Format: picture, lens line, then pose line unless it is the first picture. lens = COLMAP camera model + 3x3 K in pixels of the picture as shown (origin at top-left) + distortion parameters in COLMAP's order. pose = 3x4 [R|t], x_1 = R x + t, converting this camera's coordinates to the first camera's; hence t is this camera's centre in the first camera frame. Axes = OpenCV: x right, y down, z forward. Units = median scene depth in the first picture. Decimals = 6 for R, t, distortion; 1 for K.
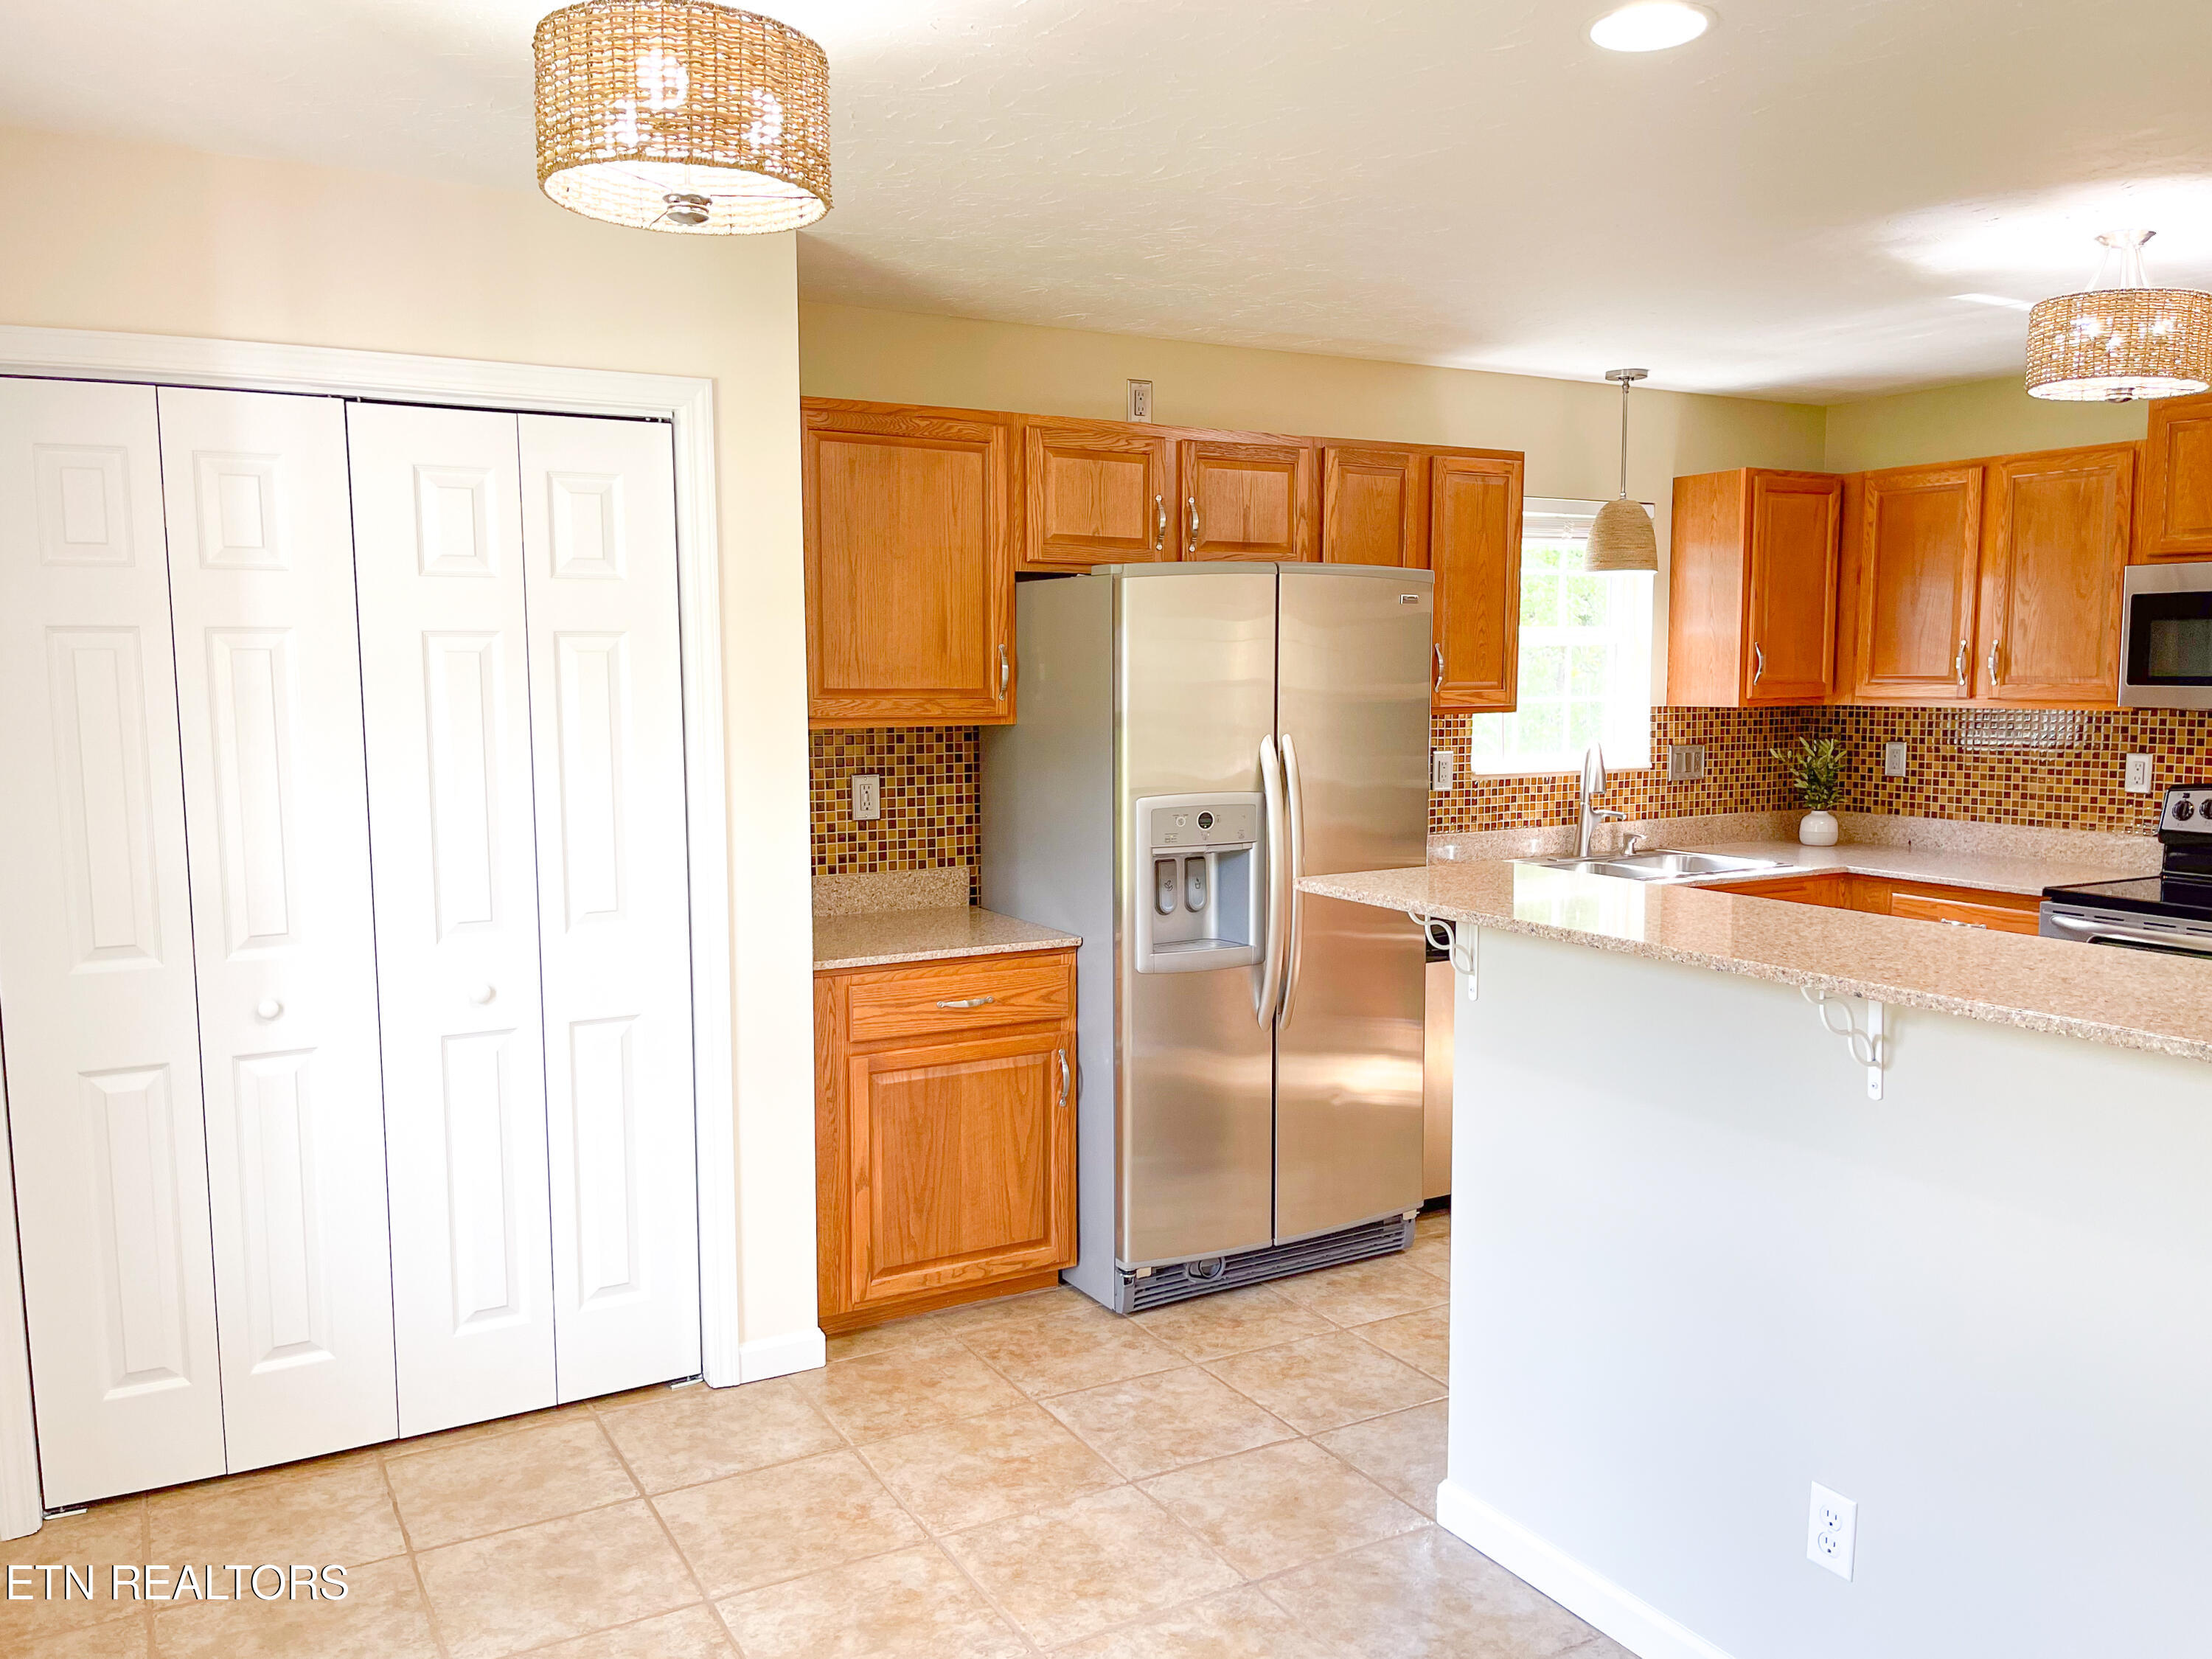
lens RADIAL K [[1659.1, 0, 1080.2], [0, 1659.1, 837.4], [0, 0, 1]] dist [0.067810, -0.088301]
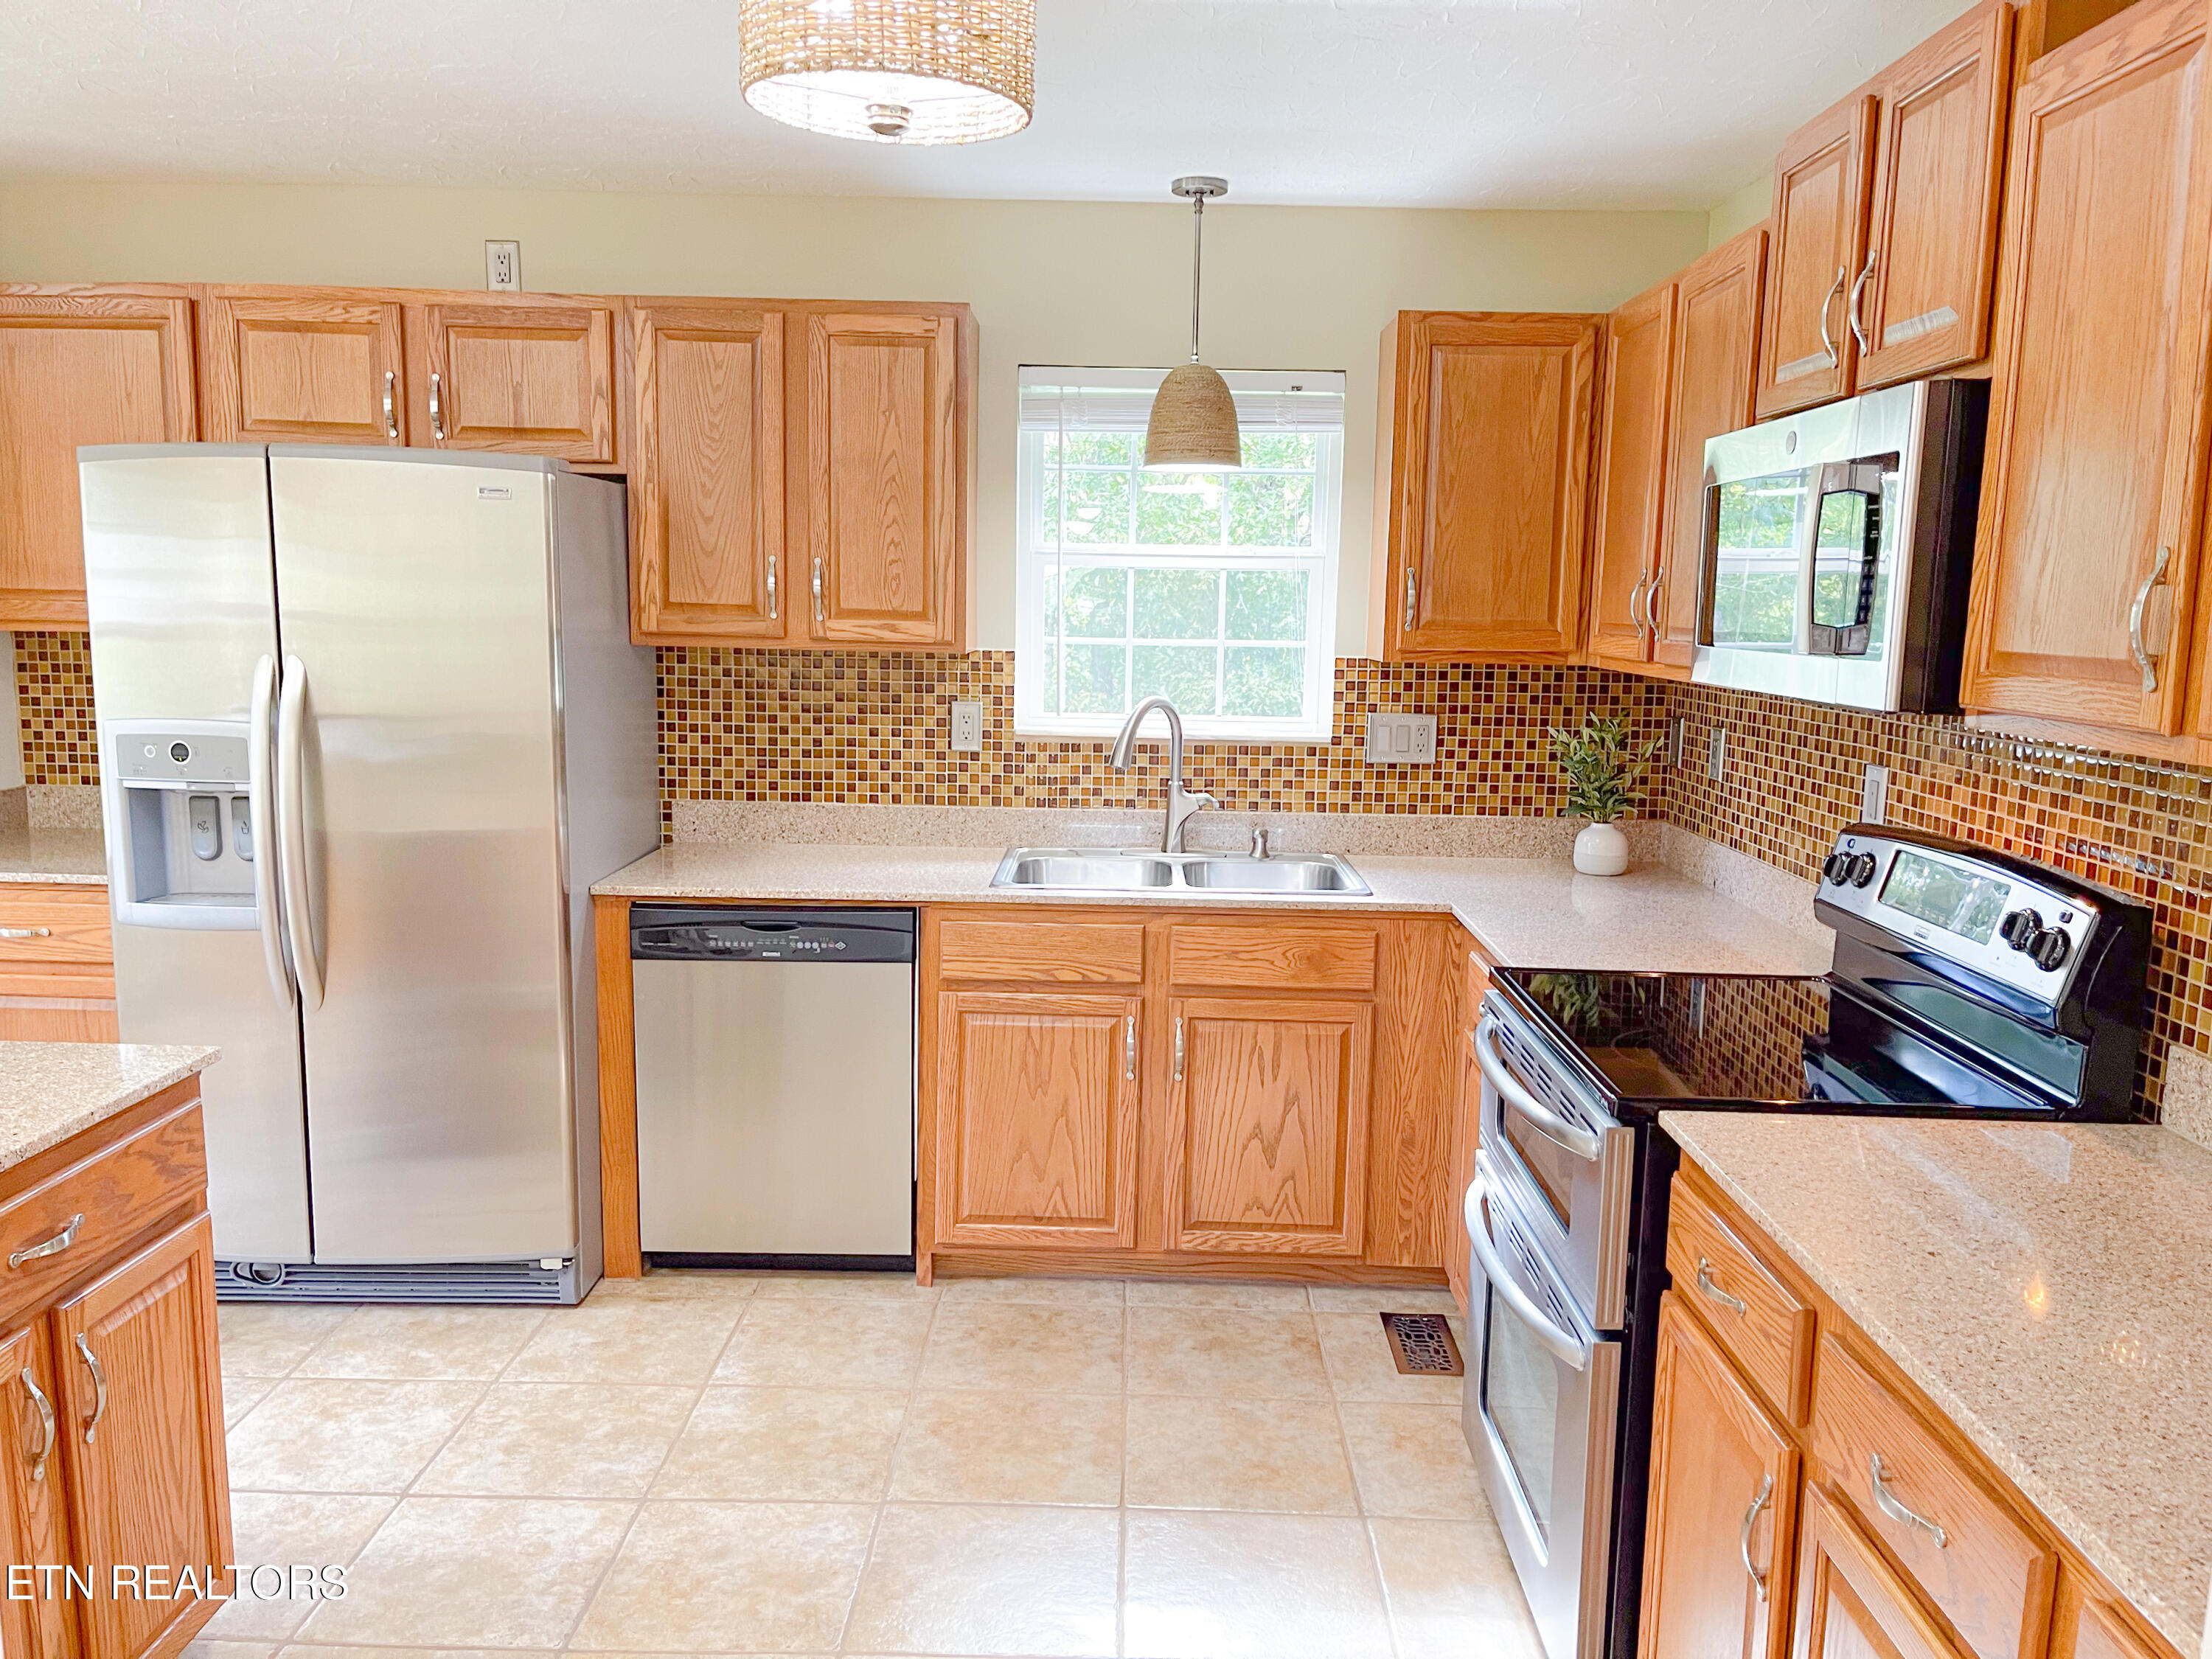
lens RADIAL K [[1659.1, 0, 1094.9], [0, 1659.1, 843.5], [0, 0, 1]] dist [0.067810, -0.088301]
pose [[0.873136, 0.092452, -0.478629, 0.736125], [-0.073892, 0.995606, 0.057515, -0.038967], [0.481844, -0.014851, 0.876131, 0.388957]]
